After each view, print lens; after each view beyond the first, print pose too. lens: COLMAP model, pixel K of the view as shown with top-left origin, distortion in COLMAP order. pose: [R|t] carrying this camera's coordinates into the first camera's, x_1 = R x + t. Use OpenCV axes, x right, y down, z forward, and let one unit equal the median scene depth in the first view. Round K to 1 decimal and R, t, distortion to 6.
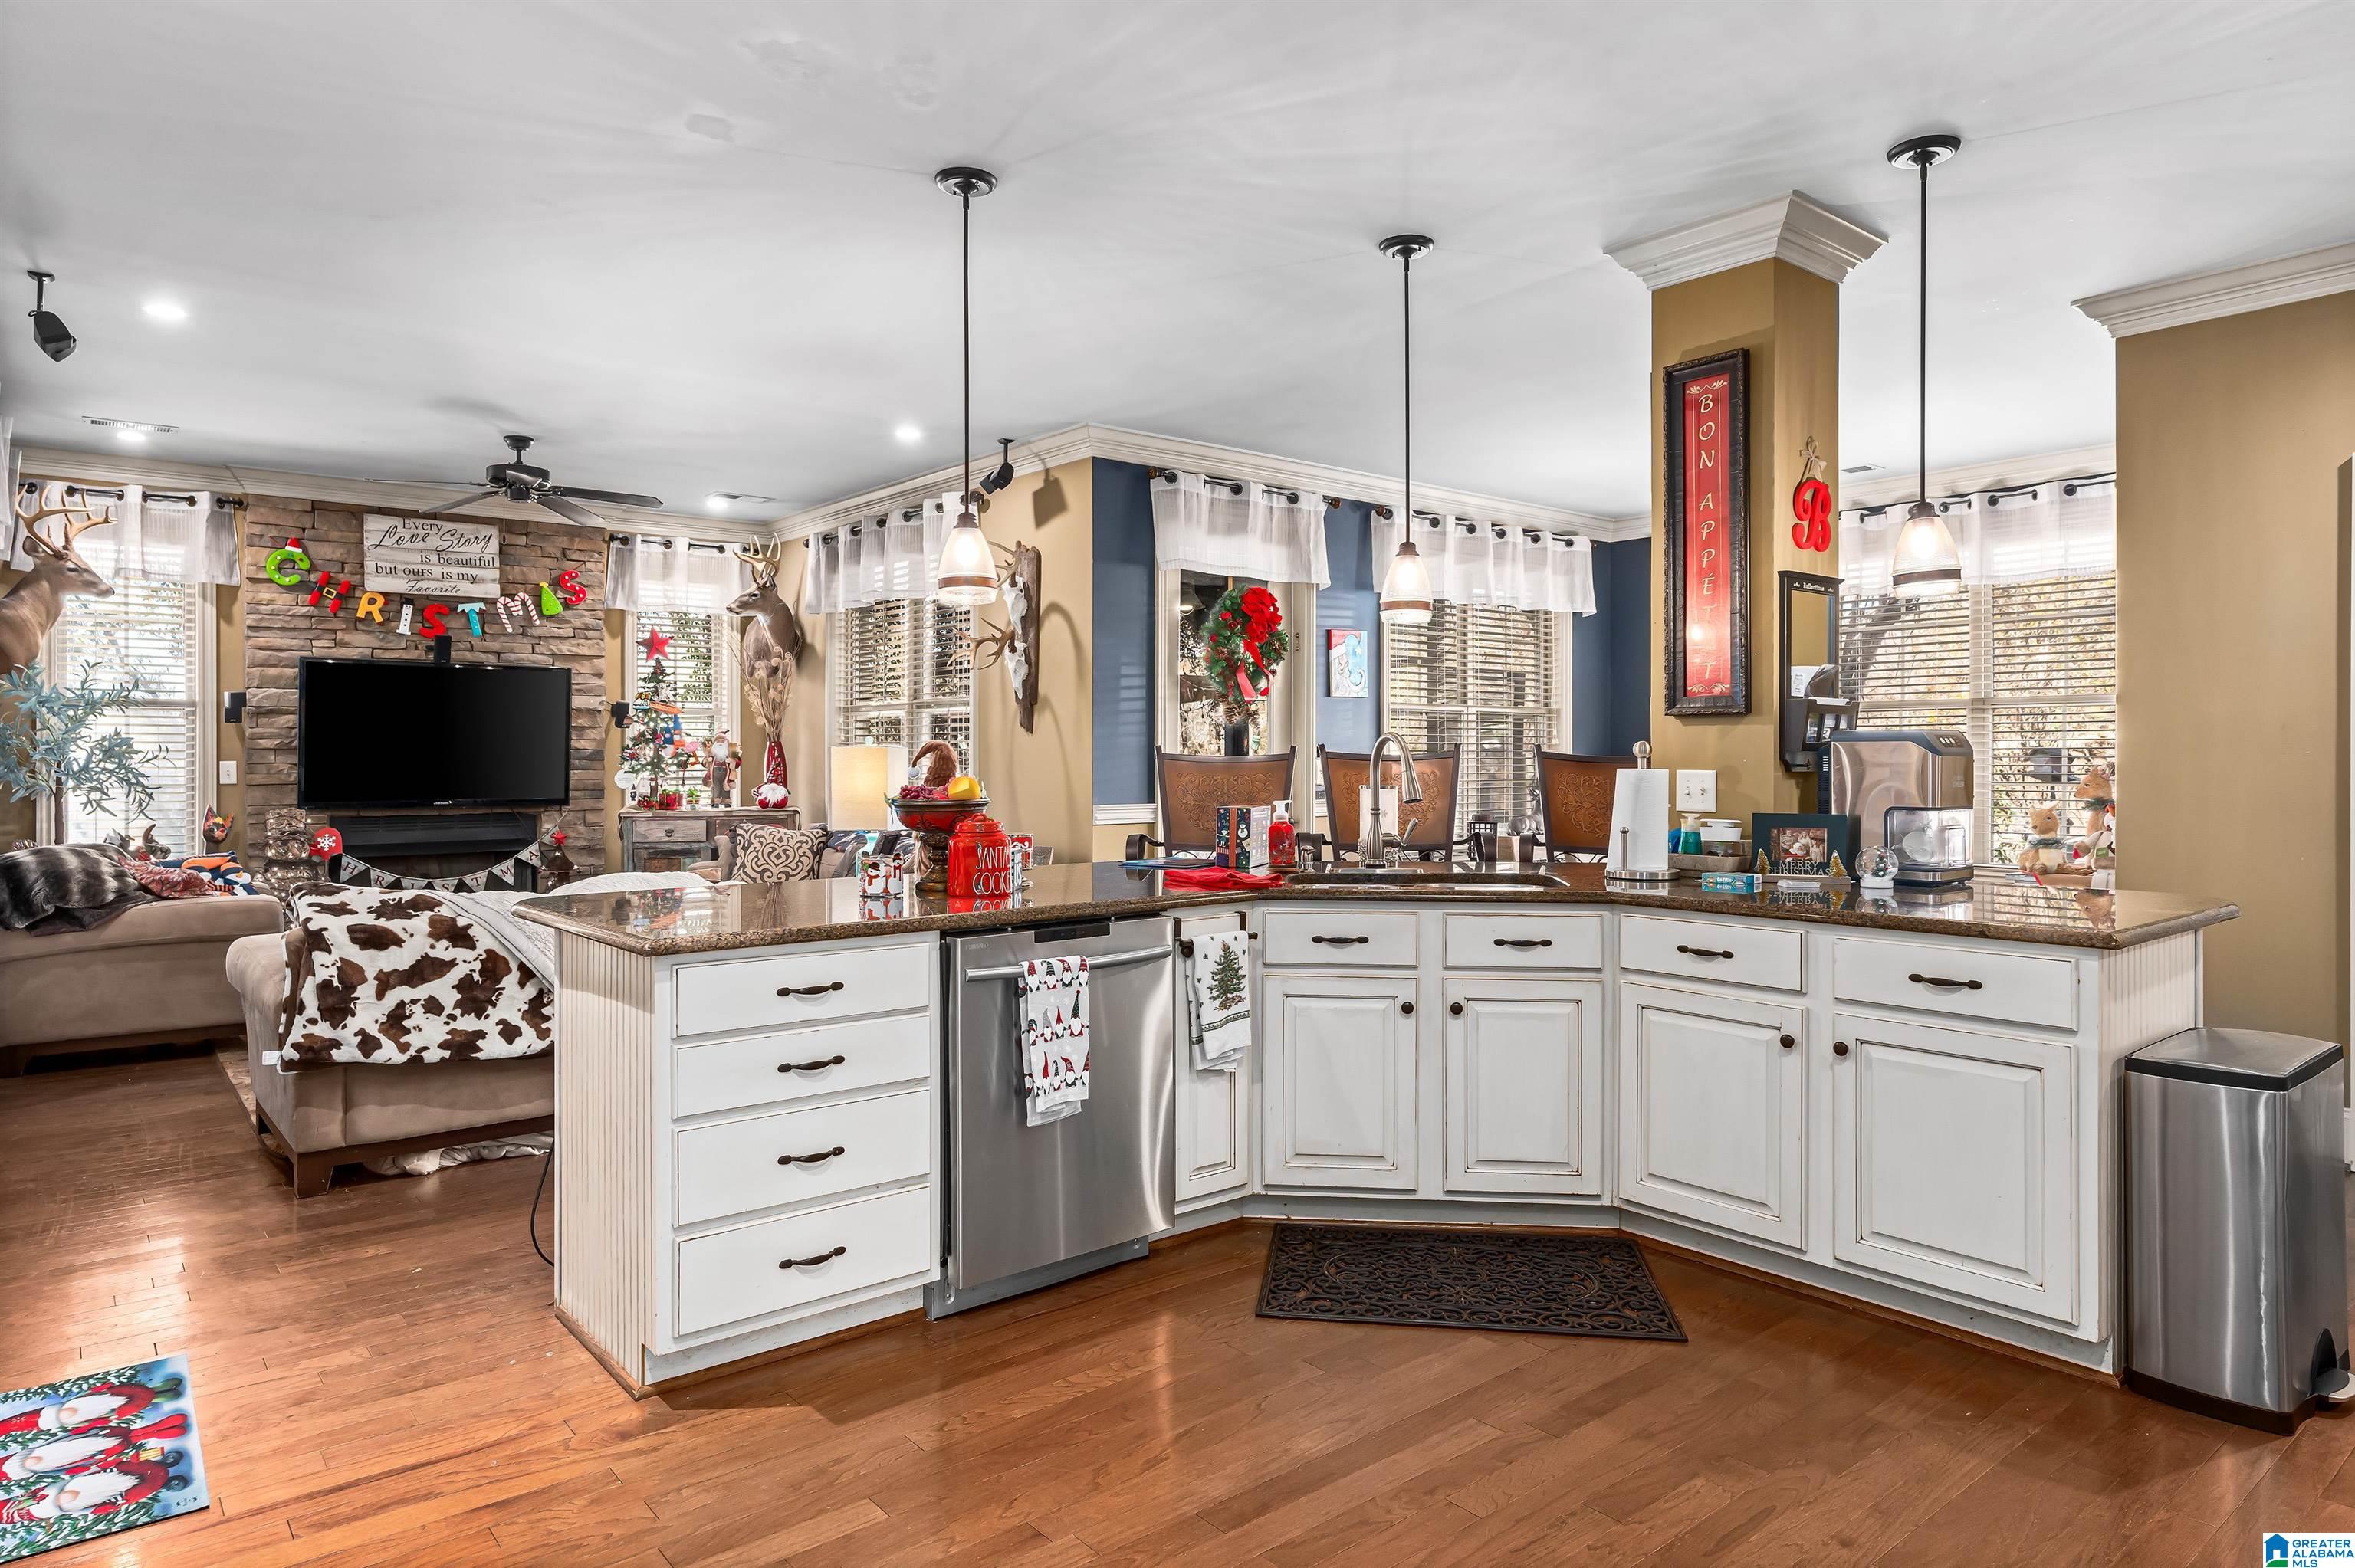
lens RADIAL K [[1412.8, 0, 1175.9], [0, 1412.8, 759.9], [0, 0, 1]] dist [0.002259, -0.000984]
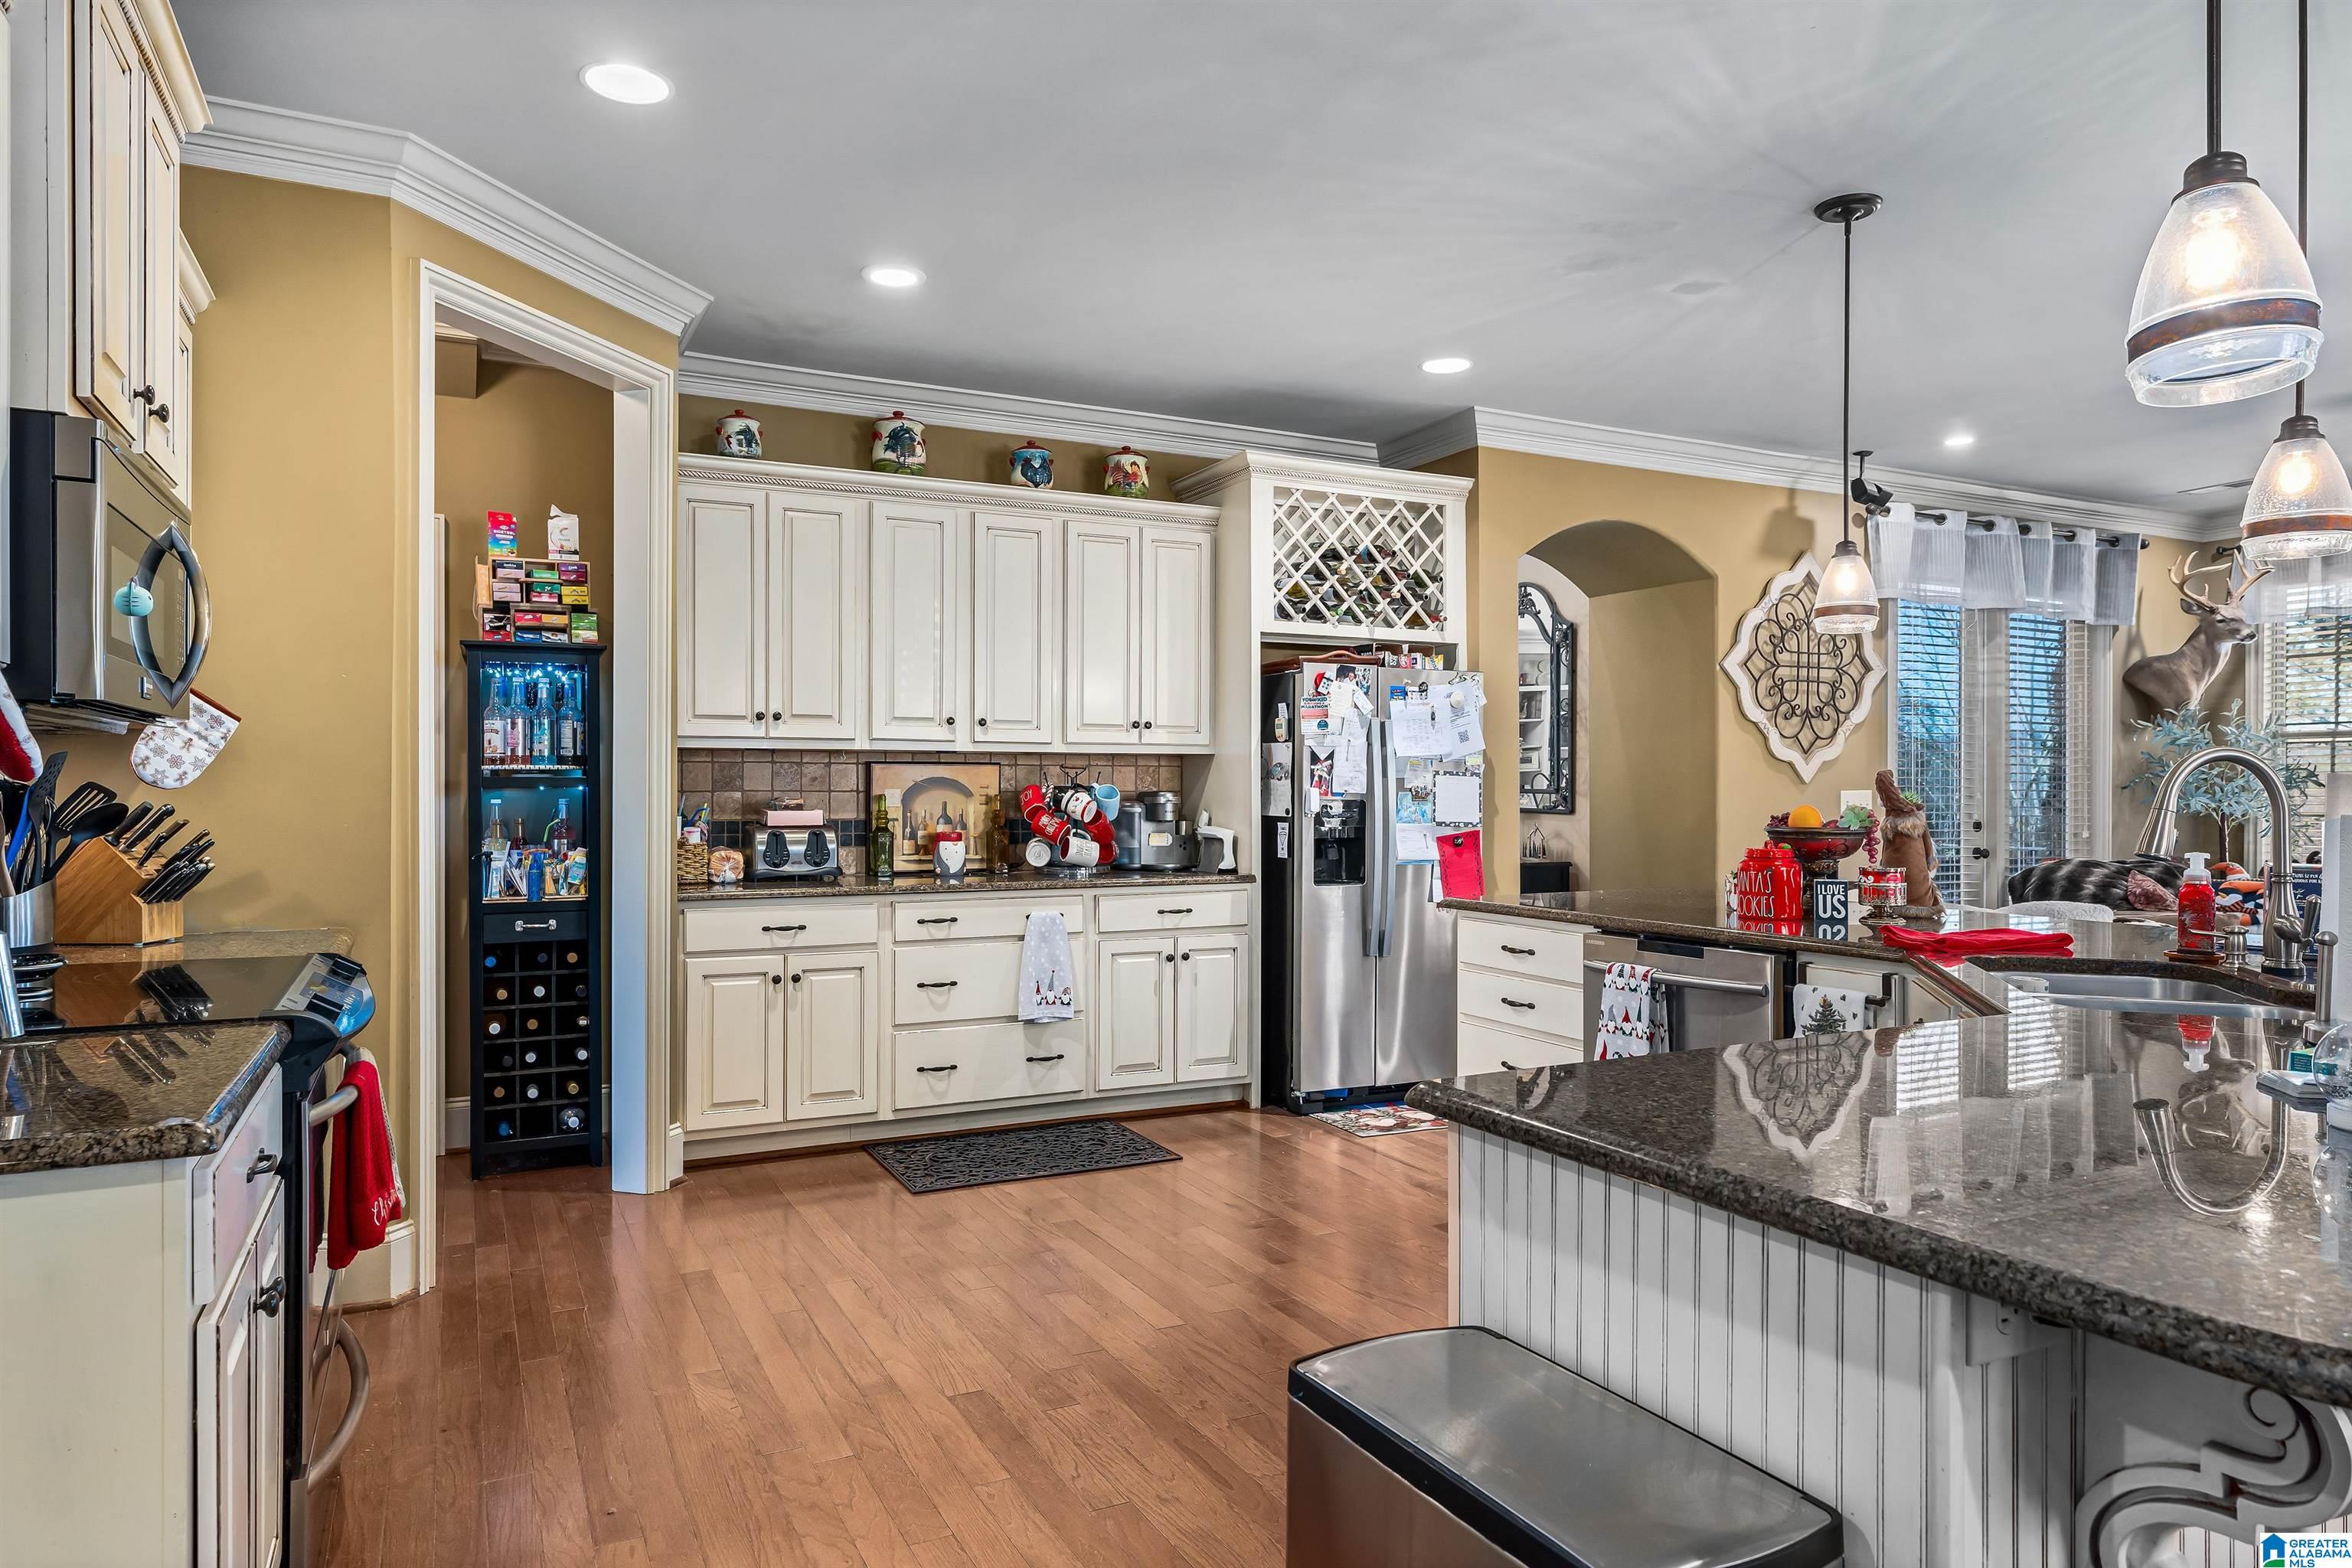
lens RADIAL K [[1411.2, 0, 1172.3], [0, 1411.2, 779.6], [0, 0, 1]] dist [0.002259, -0.000984]
pose [[-0.209945, -0.004551, -0.977703, 0.443668], [-0.001305, 0.999990, -0.004375, -0.000622], [0.977712, 0.000357, -0.209949, 0.357483]]
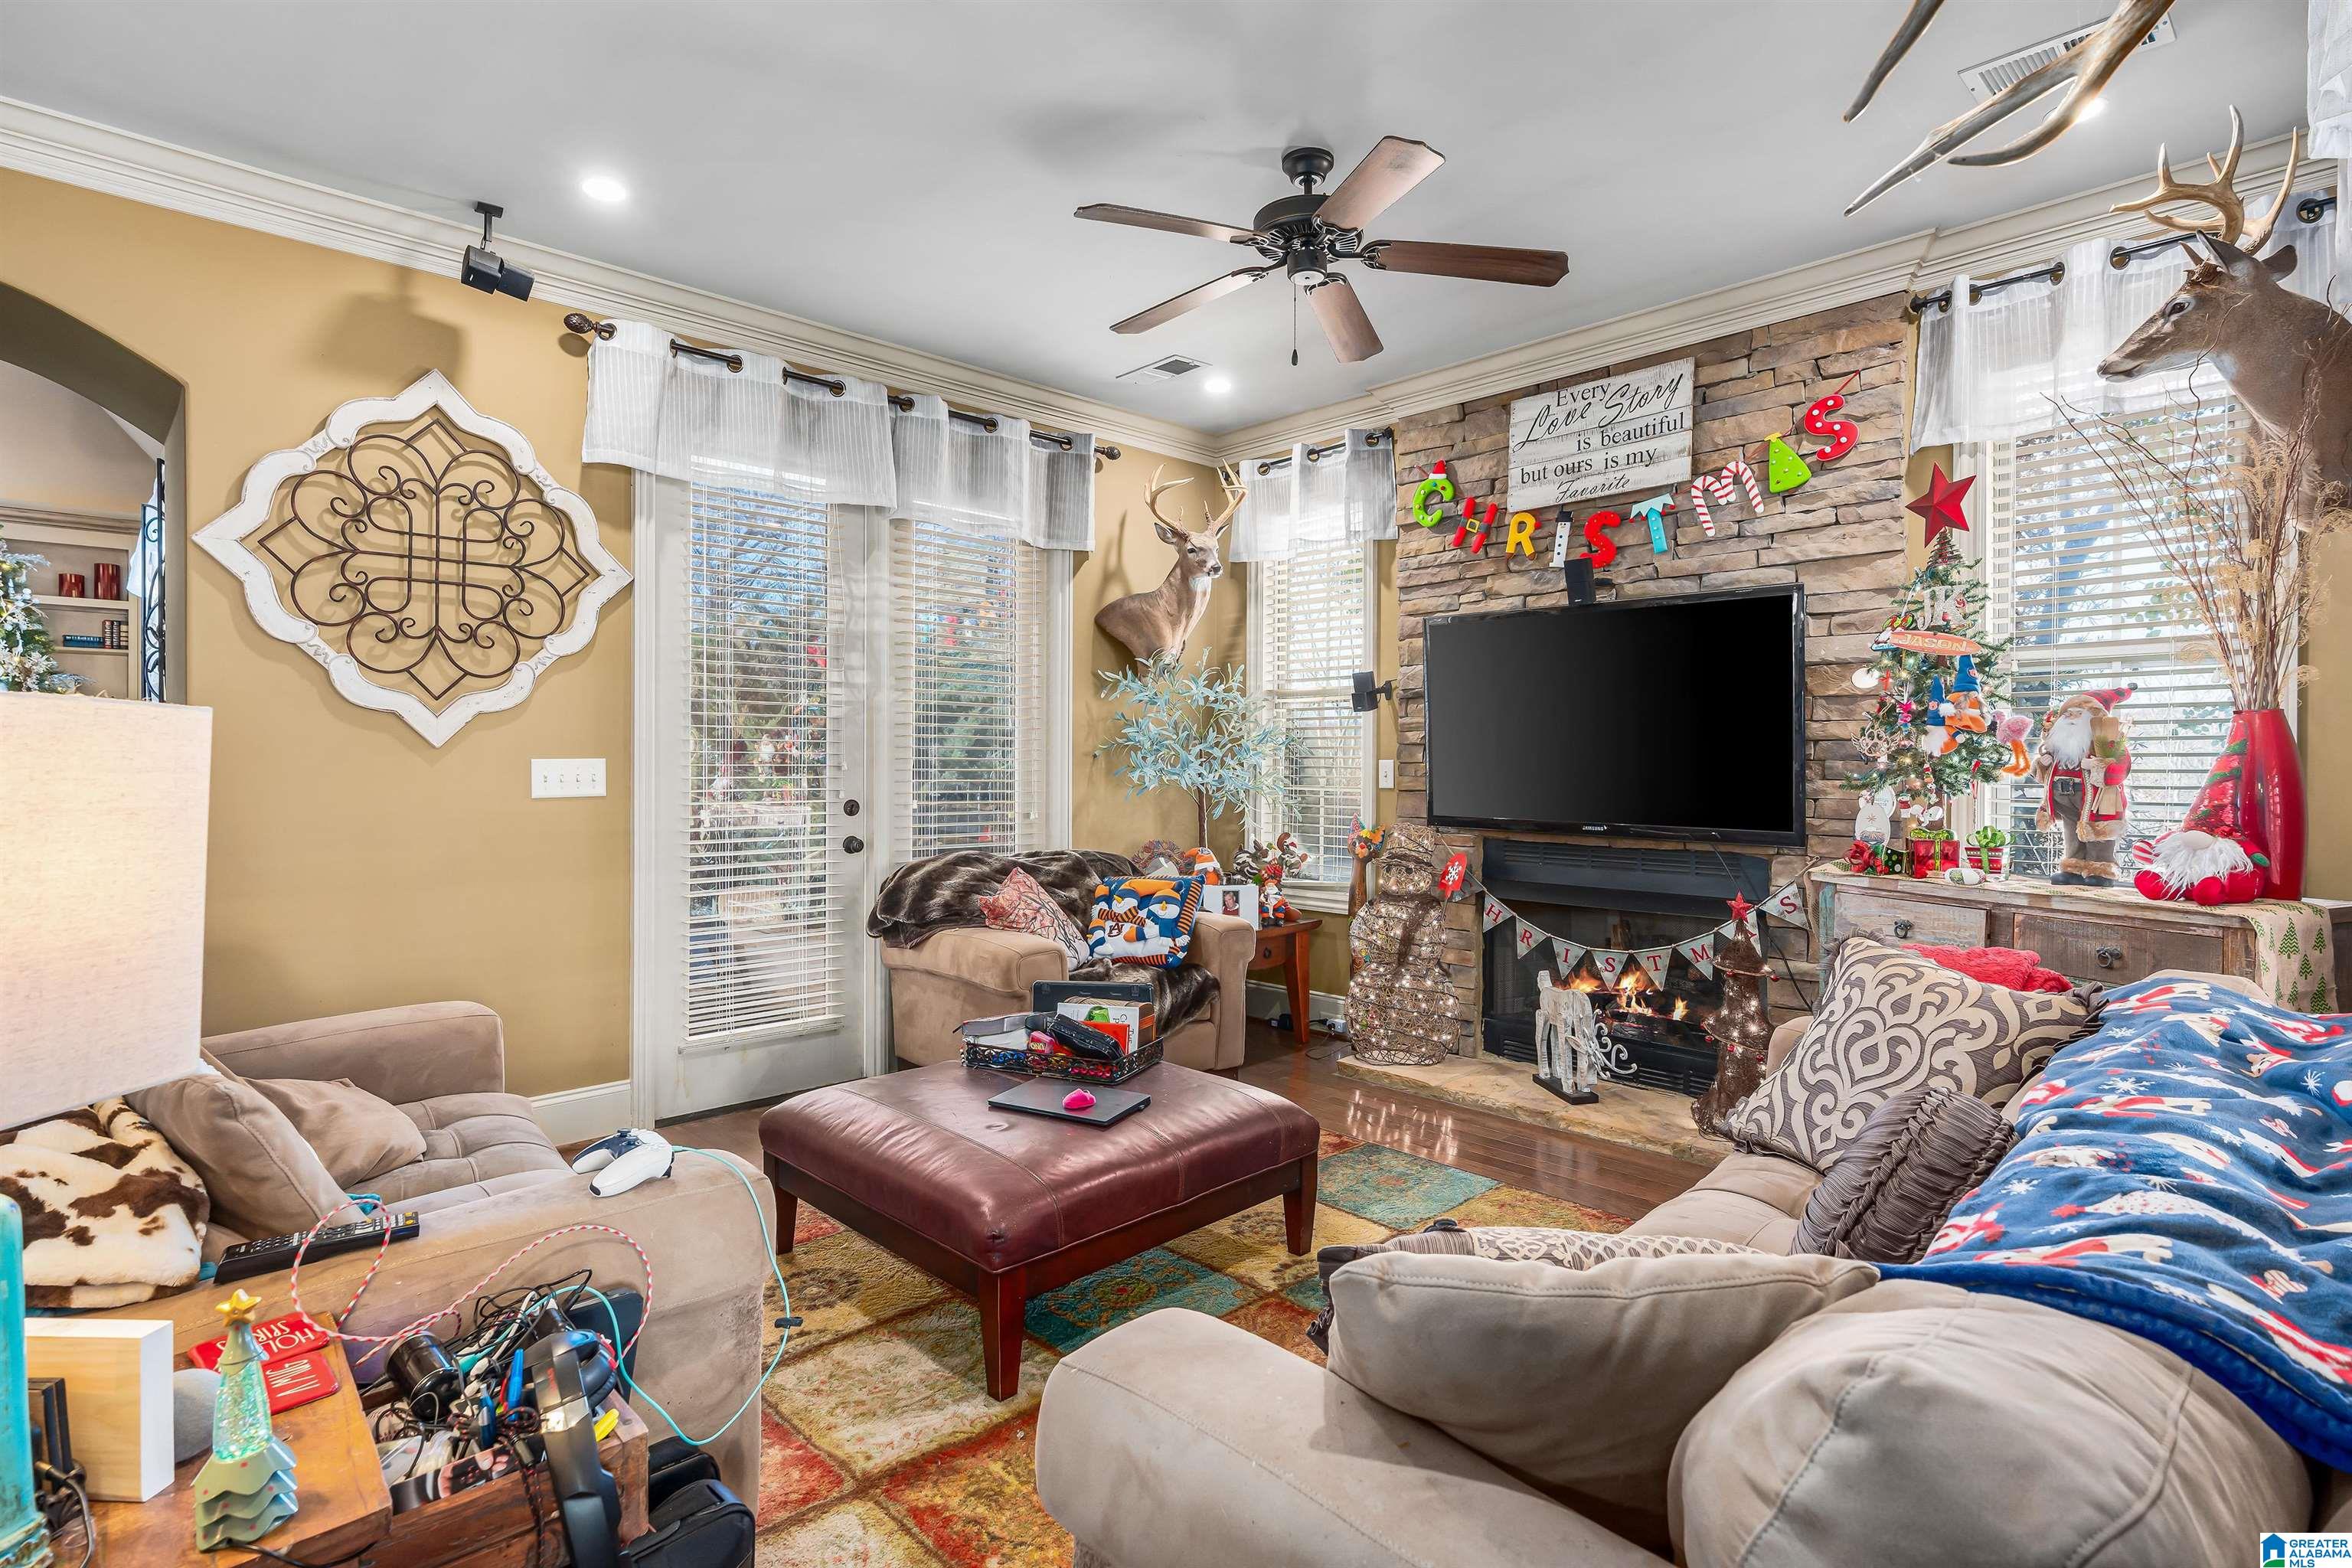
lens RADIAL K [[1152.8, 0, 1171.2], [0, 1152.8, 760.8], [0, 0, 1]] dist [-0.002205, -0.000260]
pose [[0.083675, 0.003942, -0.996485, -0.027897], [-0.004315, 0.999984, 0.003593, -0.000296], [0.996484, 0.003999, 0.083691, 0.802586]]
